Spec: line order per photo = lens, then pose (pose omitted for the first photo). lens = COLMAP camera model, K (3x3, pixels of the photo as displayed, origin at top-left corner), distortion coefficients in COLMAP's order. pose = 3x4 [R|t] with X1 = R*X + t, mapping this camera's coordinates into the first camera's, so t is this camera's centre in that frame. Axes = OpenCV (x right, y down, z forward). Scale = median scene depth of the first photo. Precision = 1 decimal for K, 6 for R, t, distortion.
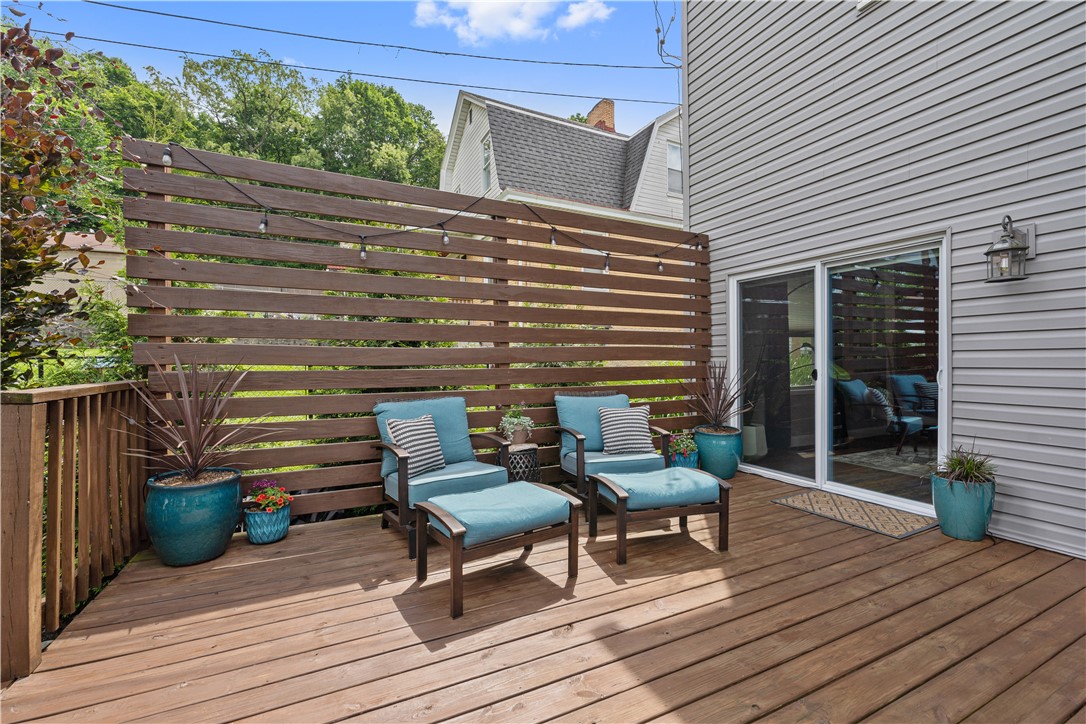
lens RADIAL K [[464.7, 0, 544.8], [0, 464.7, 362.3], [0, 0, 1]] dist [-0.000107, 0.000005]
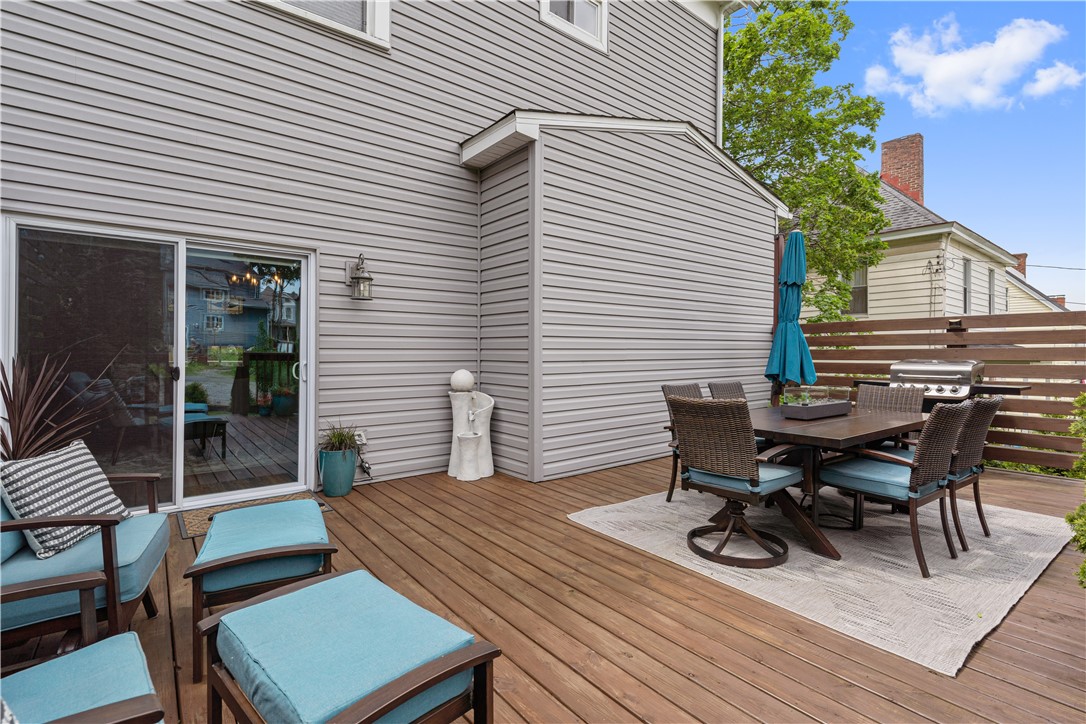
lens RADIAL K [[501.7, 0, 545.1], [0, 501.7, 356.0], [0, 0, 1]] dist [0.000953, 0.000005]
pose [[-0.205392, 0.000283, 0.978680, -0.746688], [0.005337, 0.999985, 0.000831, -0.004041], [-0.978665, 0.005394, -0.205390, 0.964723]]
